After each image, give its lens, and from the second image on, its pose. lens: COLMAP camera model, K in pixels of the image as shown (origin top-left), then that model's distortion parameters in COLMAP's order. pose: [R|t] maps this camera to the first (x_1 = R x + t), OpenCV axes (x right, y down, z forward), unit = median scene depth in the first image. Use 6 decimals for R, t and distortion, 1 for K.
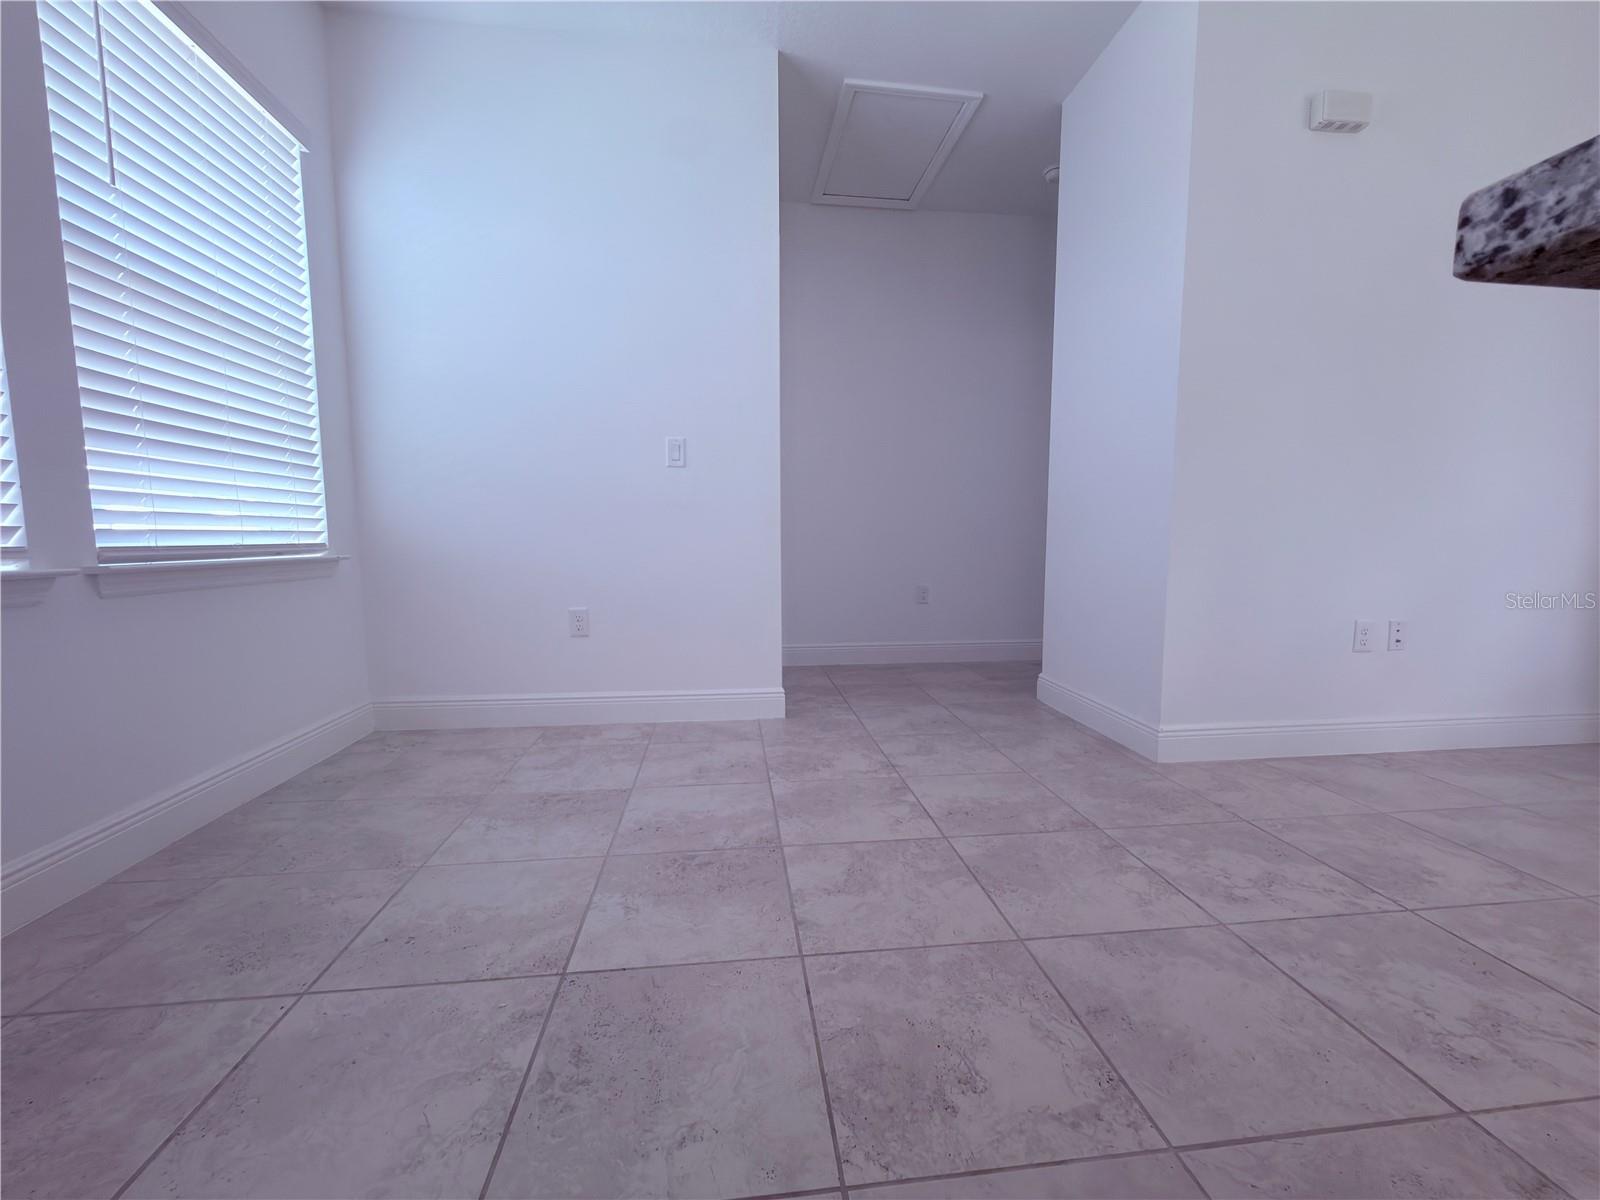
lens RADIAL K [[638.2, 0, 800.8], [0, 638.2, 602.8], [0, 0, 1]] dist [-0.001378, 0.000708]
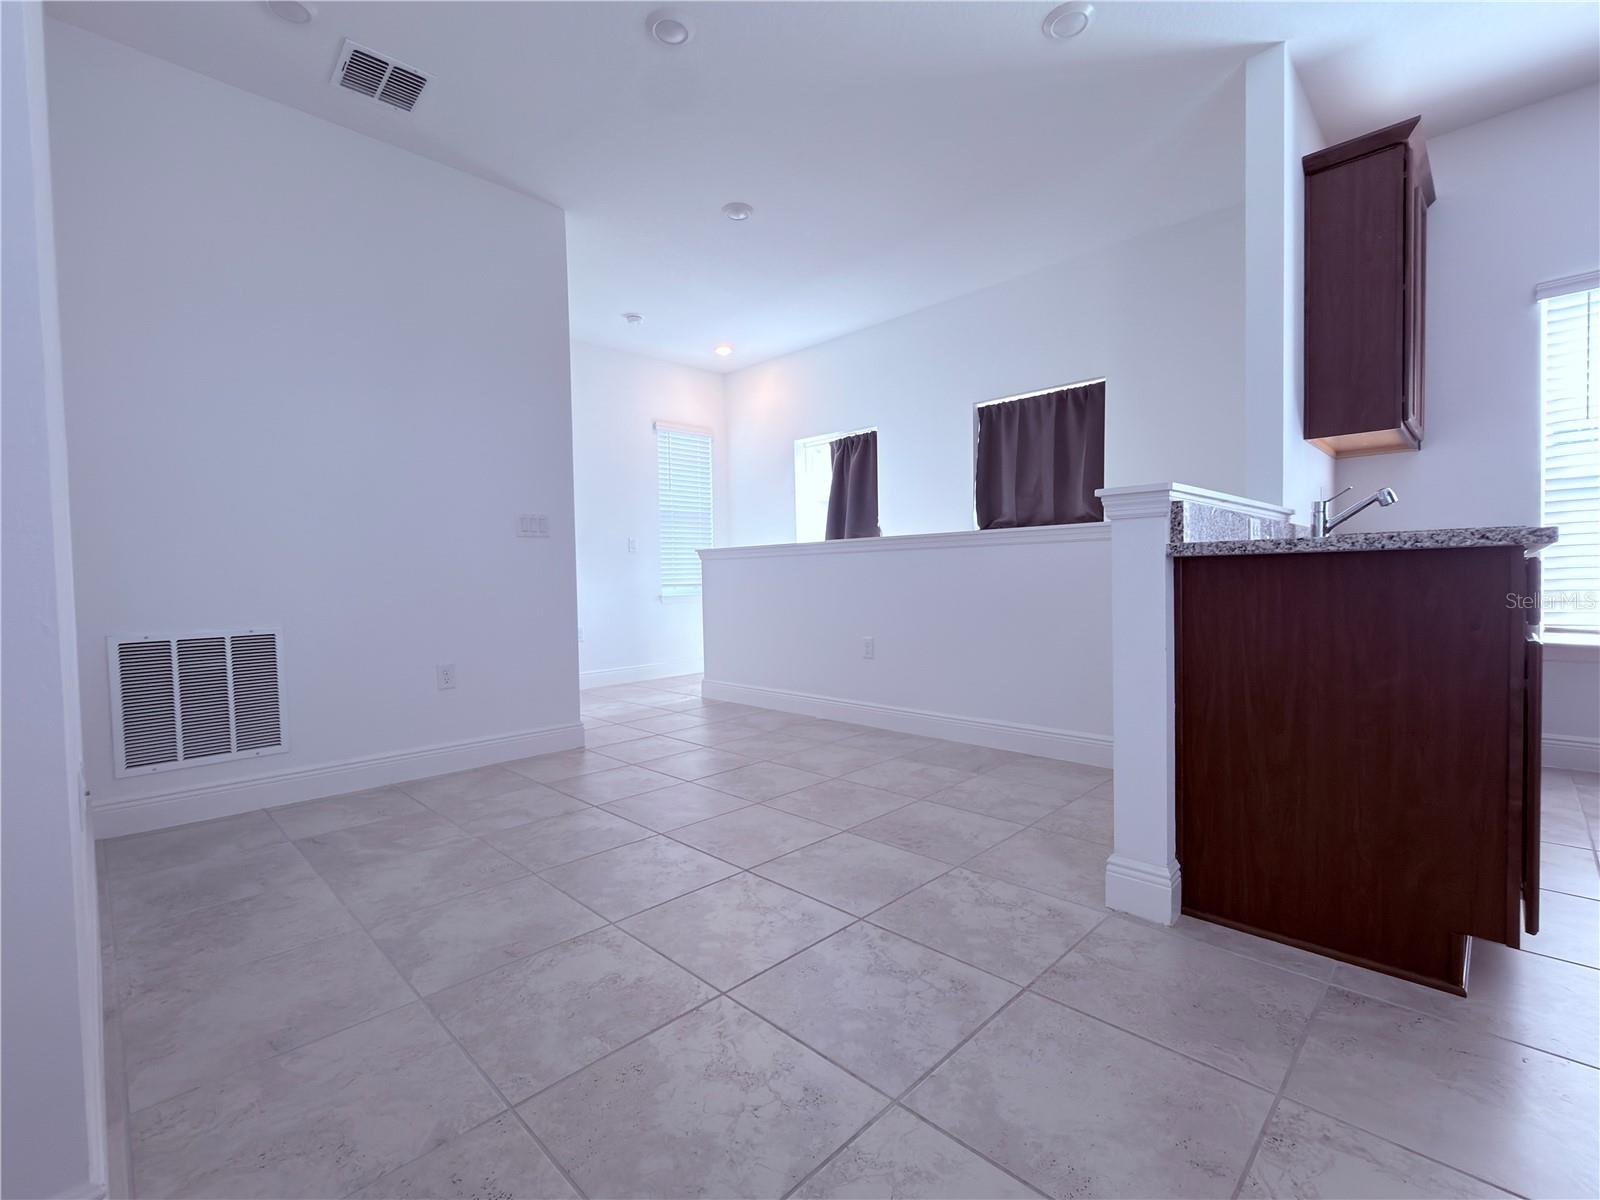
lens RADIAL K [[710.3, 0, 800.0], [0, 710.3, 600.0], [0, 0, 1]] dist [-0.001210, -0.000220]
pose [[-0.621218, -0.010216, 0.783571, 0.051664], [0.098342, 0.990994, 0.090886, -0.164449], [-0.777443, 0.133518, -0.614619, 1.314862]]
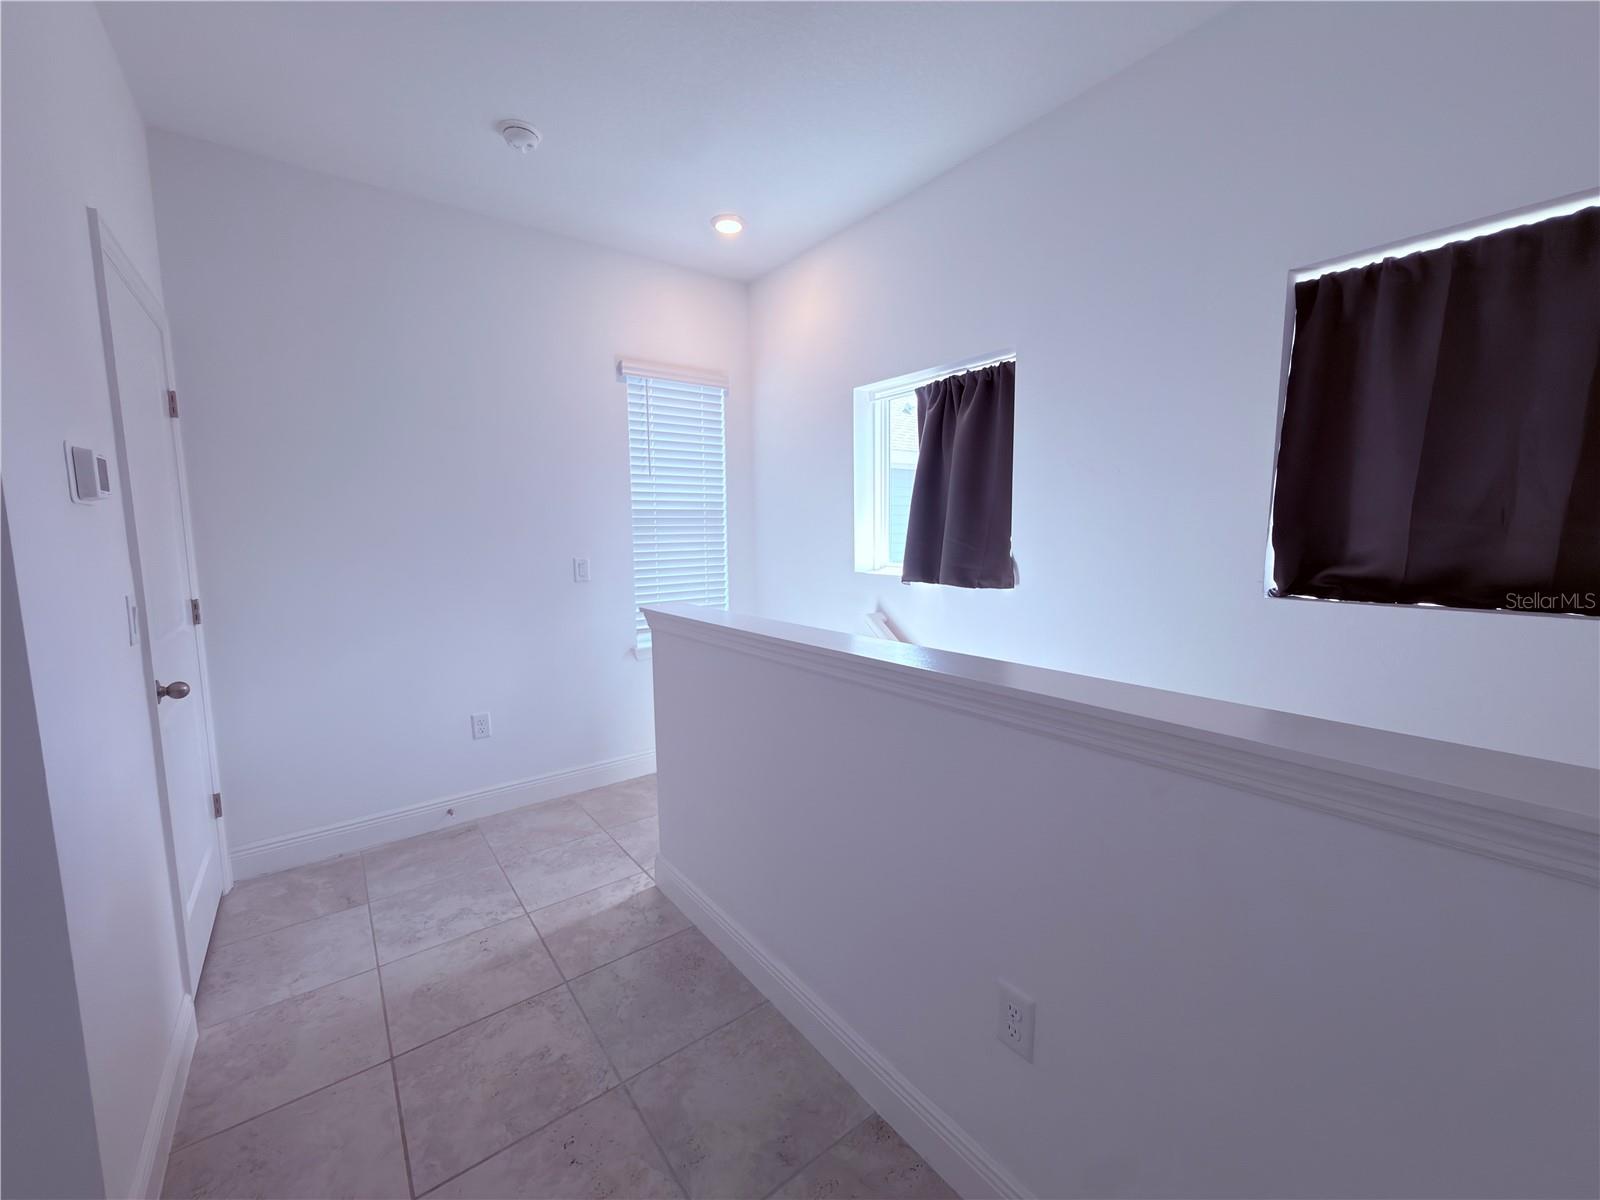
lens RADIAL K [[638.2, 0, 800.8], [0, 638.2, 602.8], [0, 0, 1]] dist [-0.001378, 0.000708]
pose [[-0.509186, -0.088049, 0.856141, 1.447487], [0.097577, 0.982433, 0.159071, -0.354384], [-0.855107, 0.164536, -0.491650, 0.063822]]
